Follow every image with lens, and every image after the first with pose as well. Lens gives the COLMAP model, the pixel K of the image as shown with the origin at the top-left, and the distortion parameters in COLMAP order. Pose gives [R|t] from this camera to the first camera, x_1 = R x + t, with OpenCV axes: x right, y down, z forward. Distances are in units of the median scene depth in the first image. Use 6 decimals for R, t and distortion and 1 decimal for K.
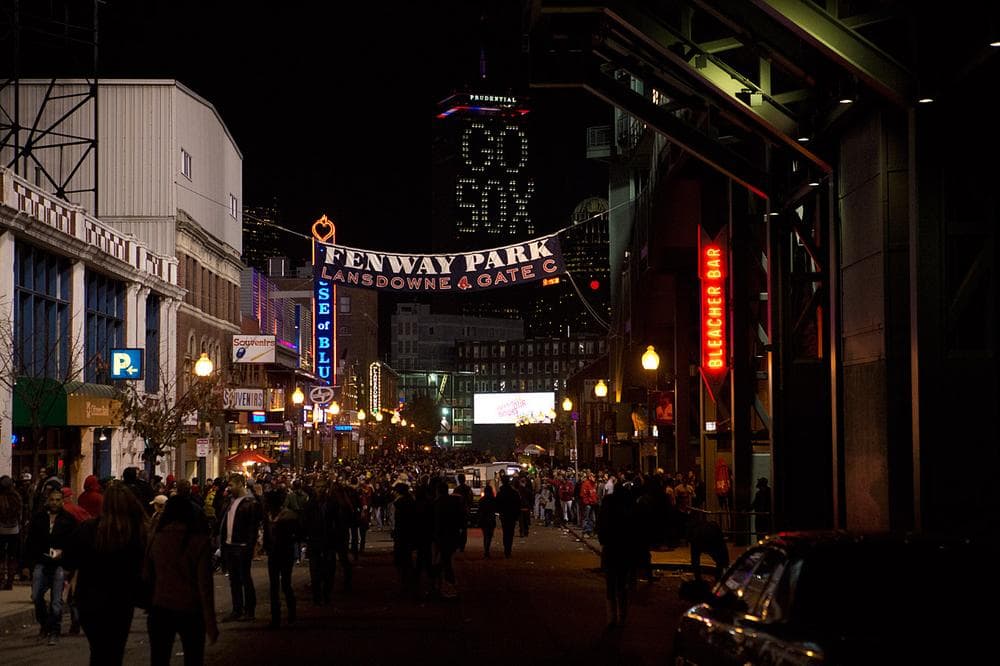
lens RADIAL K [[1820.8, 0, 500.0], [0, 1820.8, 333.0], [0, 0, 1]] dist [0.015287, 0.004132]
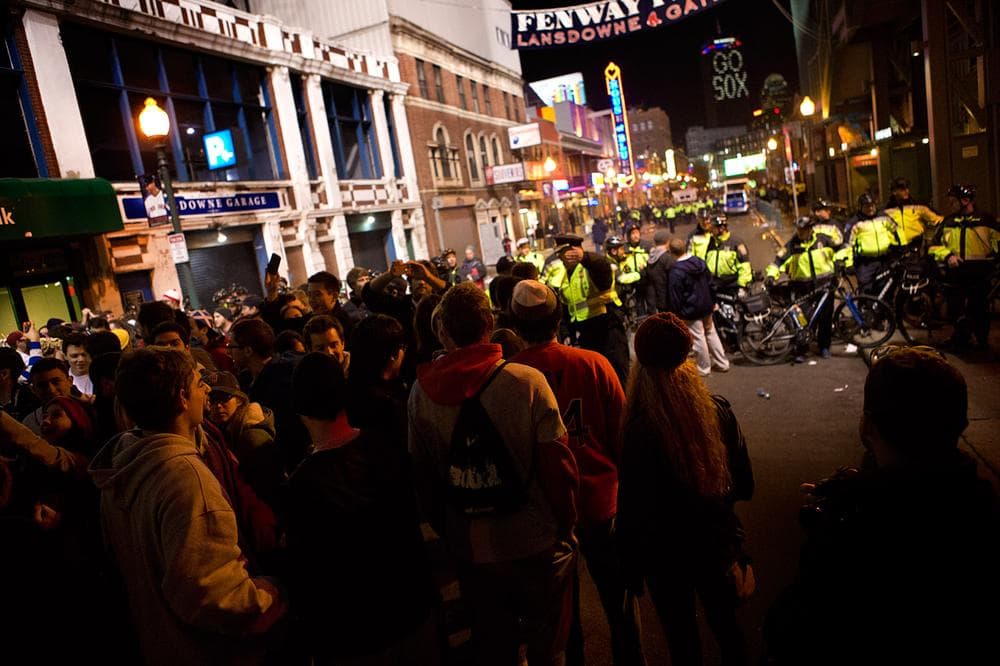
lens RADIAL K [[659.6, 0, 499.2], [0, 659.6, 322.1], [0, 0, 1]] dist [-0.062323, -0.000186]
pose [[0.927152, -0.084778, -0.364968, 0.017178], [0.170050, 0.963178, 0.208256, 0.042923], [0.333874, -0.255147, 0.907429, 0.588332]]
